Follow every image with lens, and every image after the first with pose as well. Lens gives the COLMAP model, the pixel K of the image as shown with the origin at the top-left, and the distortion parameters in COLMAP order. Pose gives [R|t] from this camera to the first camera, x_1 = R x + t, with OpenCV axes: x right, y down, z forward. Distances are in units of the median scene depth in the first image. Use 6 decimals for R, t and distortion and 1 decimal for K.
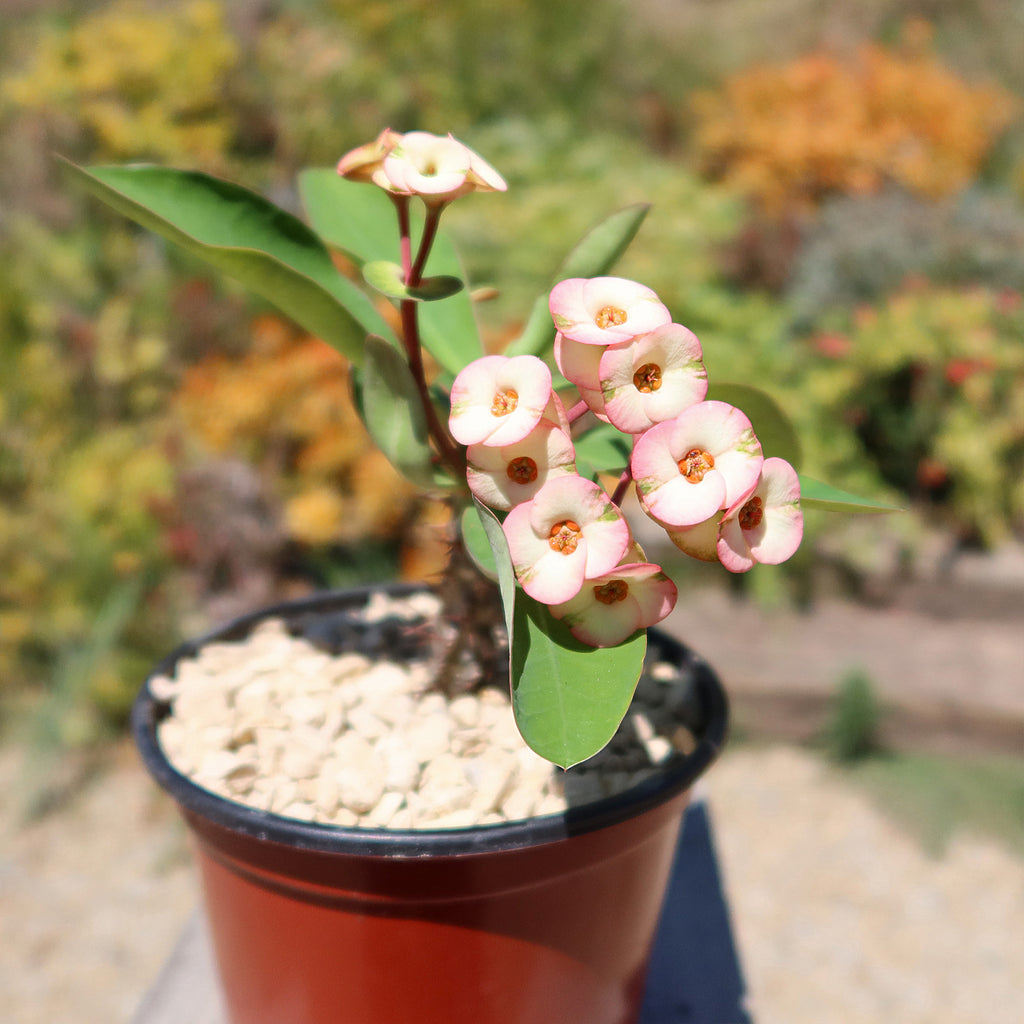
lens RADIAL K [[1431.6, 0, 512.0], [0, 1431.6, 512.0], [0, 0, 1]] dist [-0.030448, -0.091509]
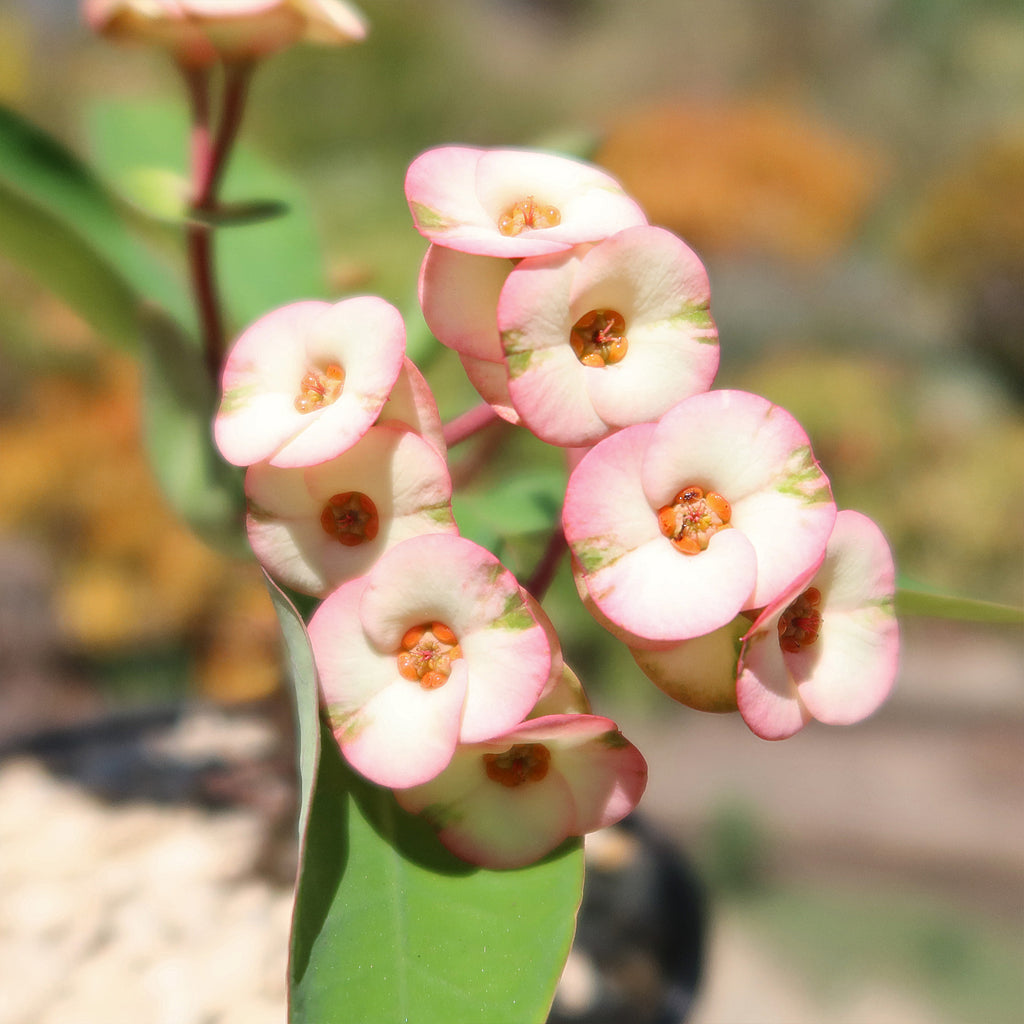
lens RADIAL K [[1293.2, 0, 427.5], [0, 1293.2, 424.8], [0, 0, 1]] dist [-0.039425, -0.033451]
pose [[0.998952, 0.035313, -0.029111, 0.048270], [-0.038908, 0.990225, -0.133942, -0.001649], [0.024097, 0.134934, 0.990562, 0.543879]]
